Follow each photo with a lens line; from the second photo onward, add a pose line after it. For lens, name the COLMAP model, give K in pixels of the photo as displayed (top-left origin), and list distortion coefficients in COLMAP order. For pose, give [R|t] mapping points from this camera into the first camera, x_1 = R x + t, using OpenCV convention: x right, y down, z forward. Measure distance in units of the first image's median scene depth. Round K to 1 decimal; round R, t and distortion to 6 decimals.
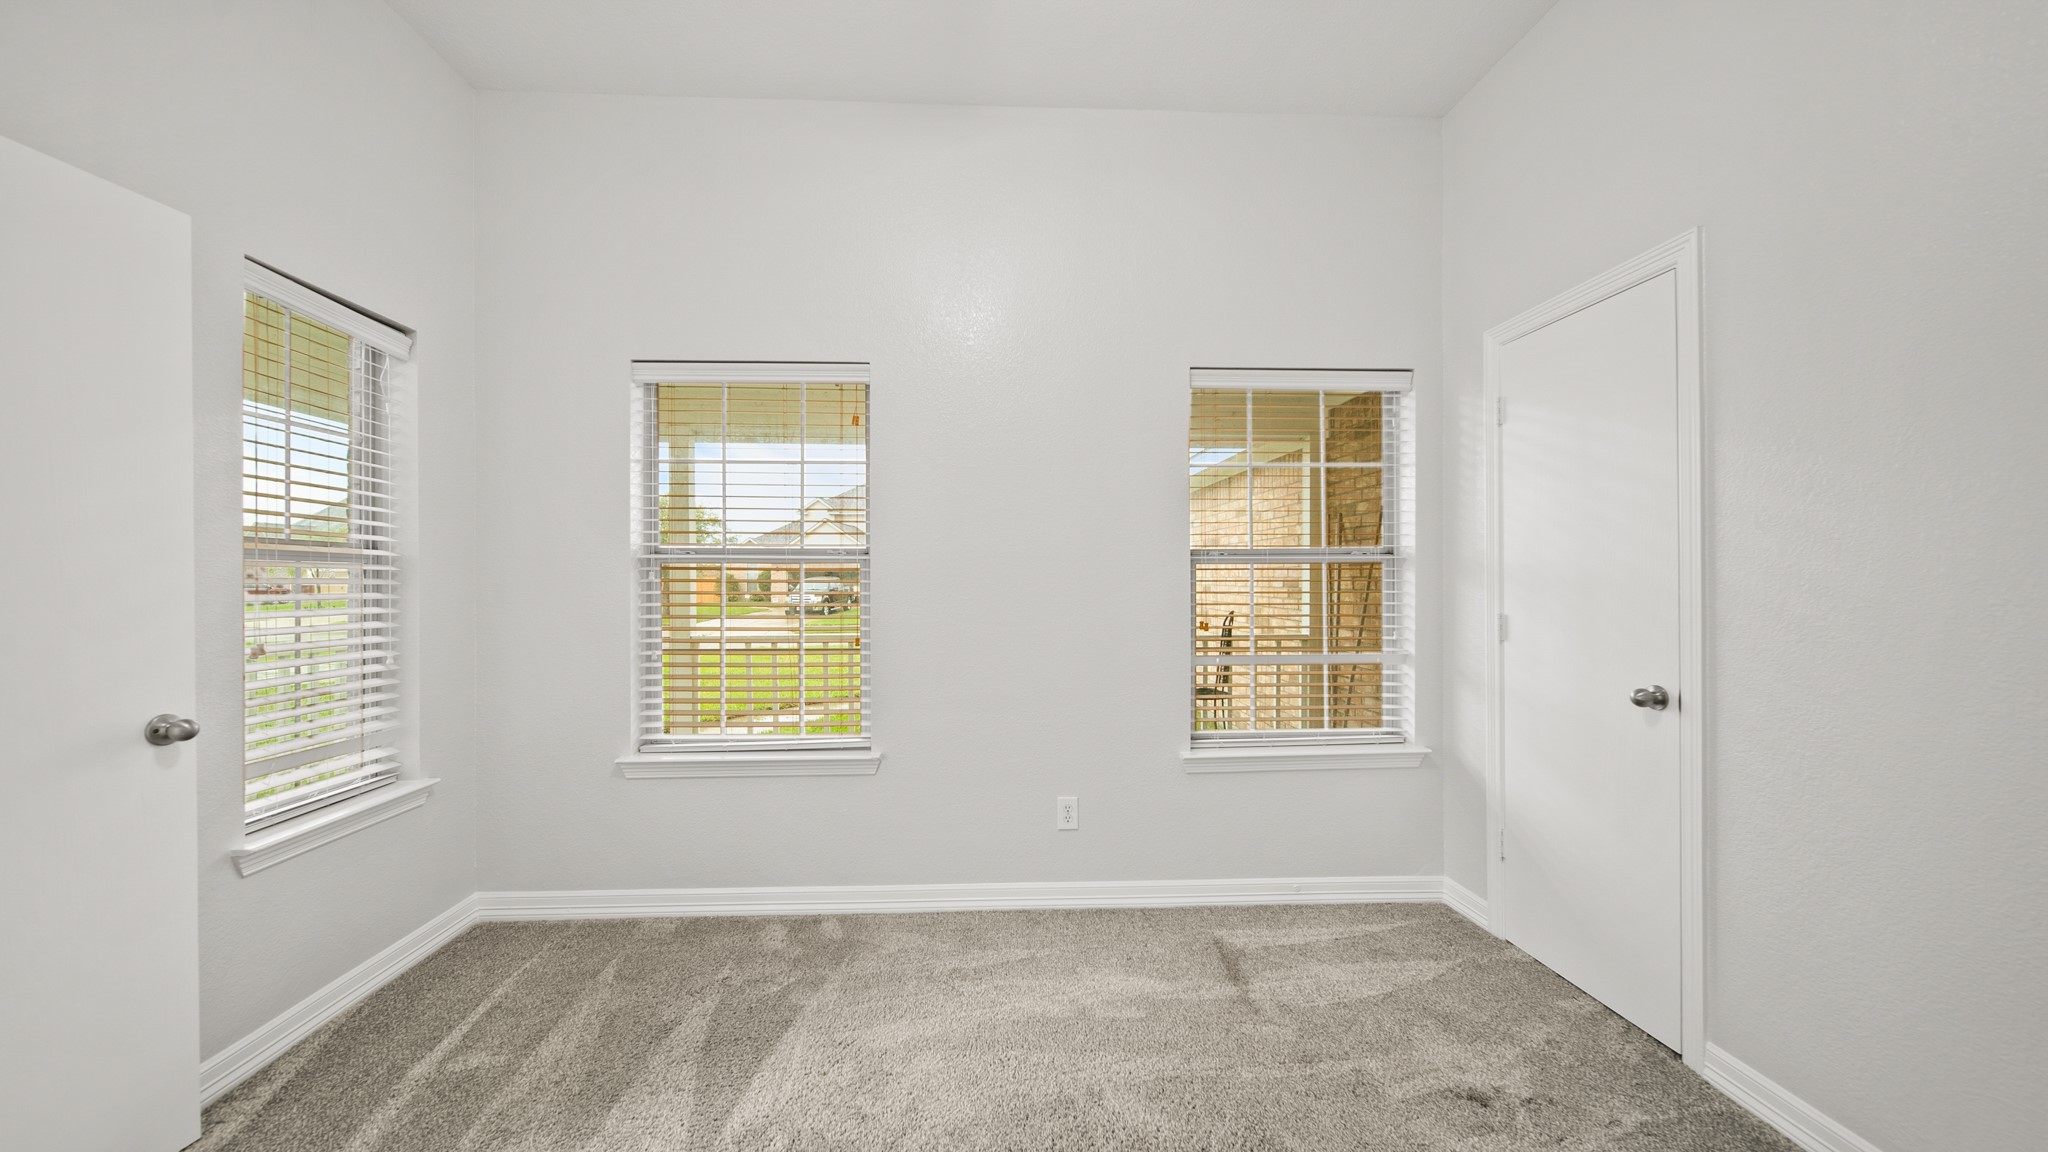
lens RADIAL K [[718.2, 0, 1013.4], [0, 718.2, 567.7], [0, 0, 1]] dist [-0.001571, -0.000330]
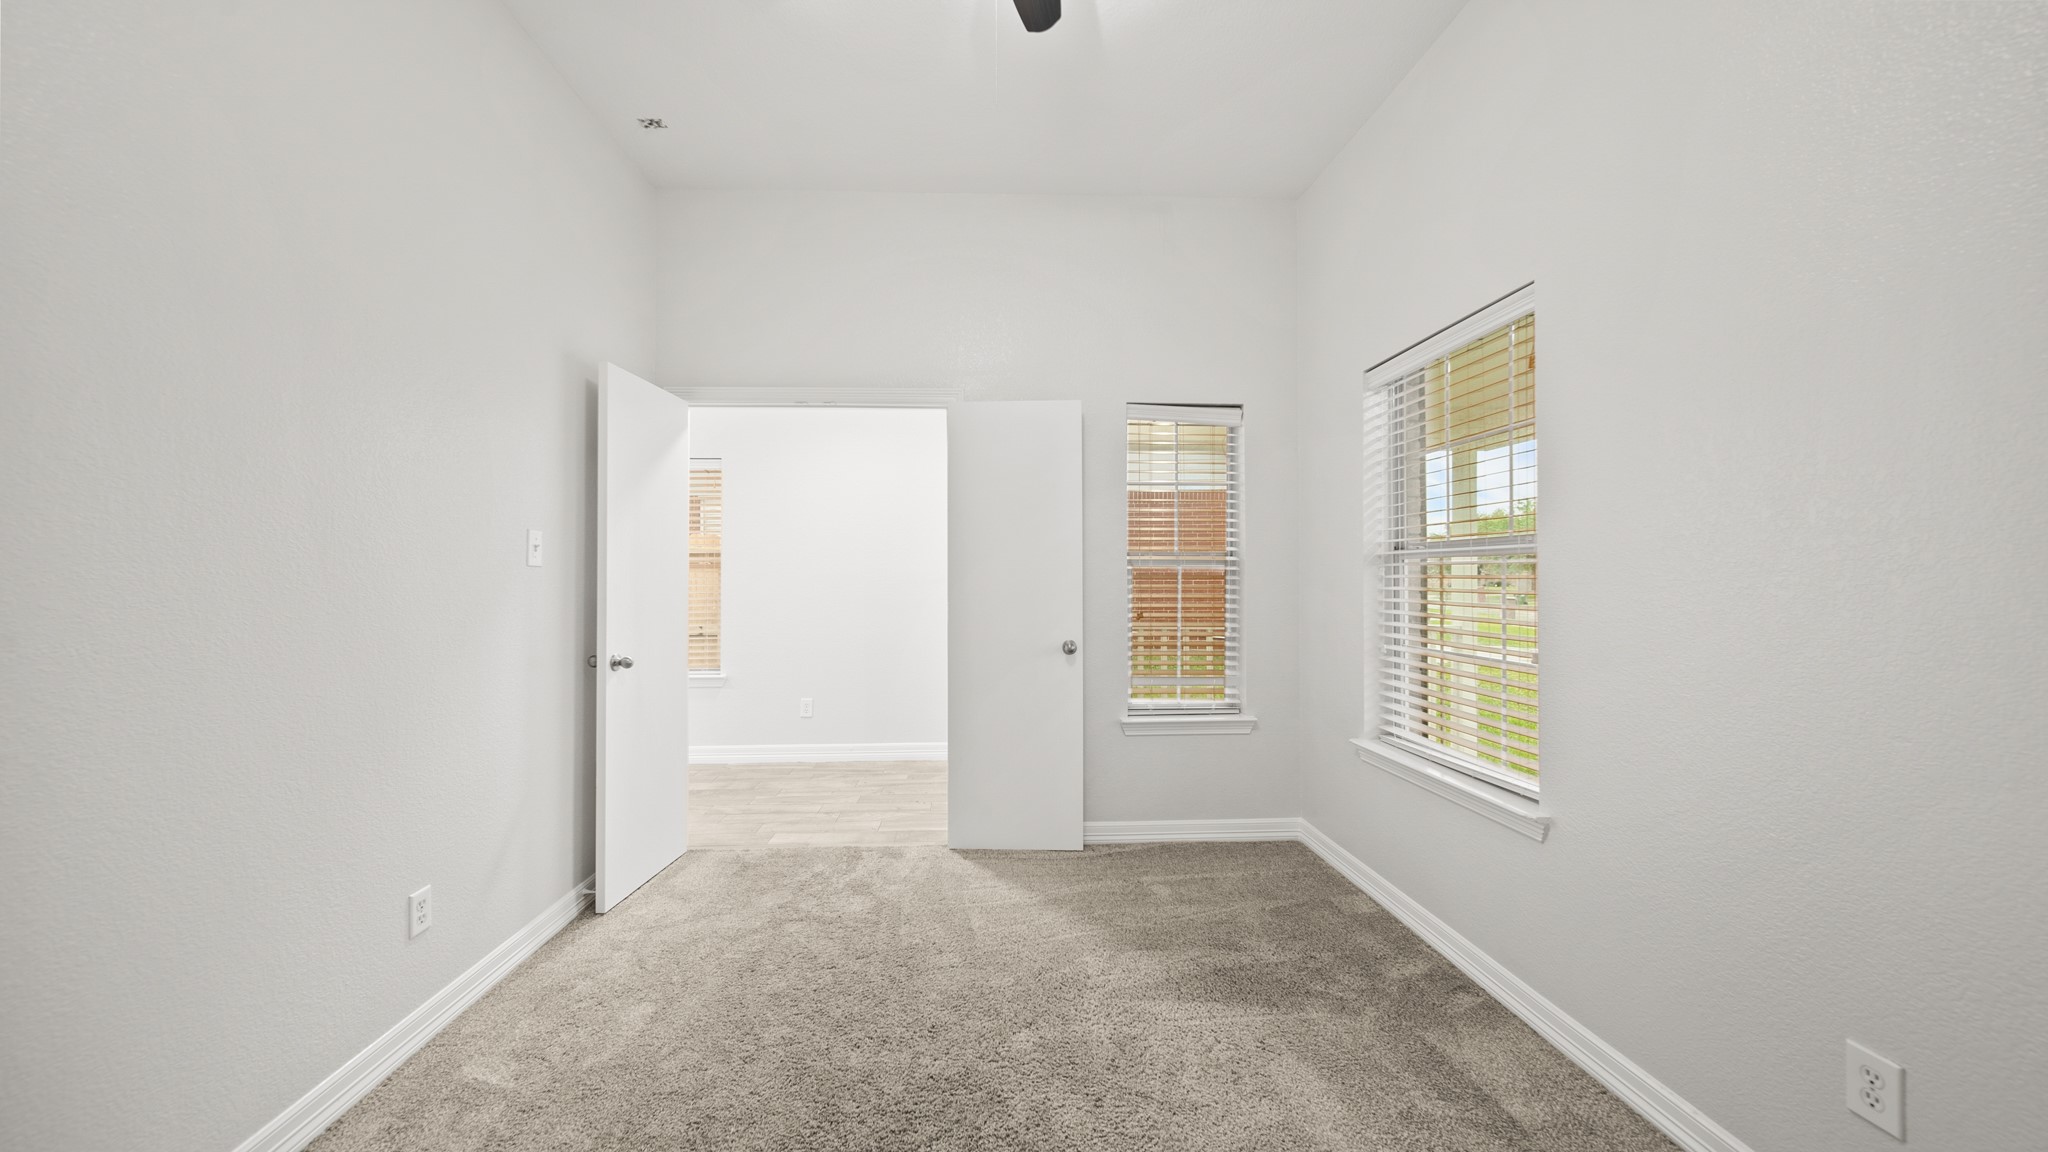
lens RADIAL K [[729.5, 0, 1014.1], [0, 729.5, 537.9], [0, 0, 1]] dist [0.000172, -0.002200]
pose [[0.024813, -0.041372, -0.998836, 0.641794], [0.016011, 0.999032, -0.040983, -0.005863], [0.999564, -0.014976, 0.025451, 0.511470]]
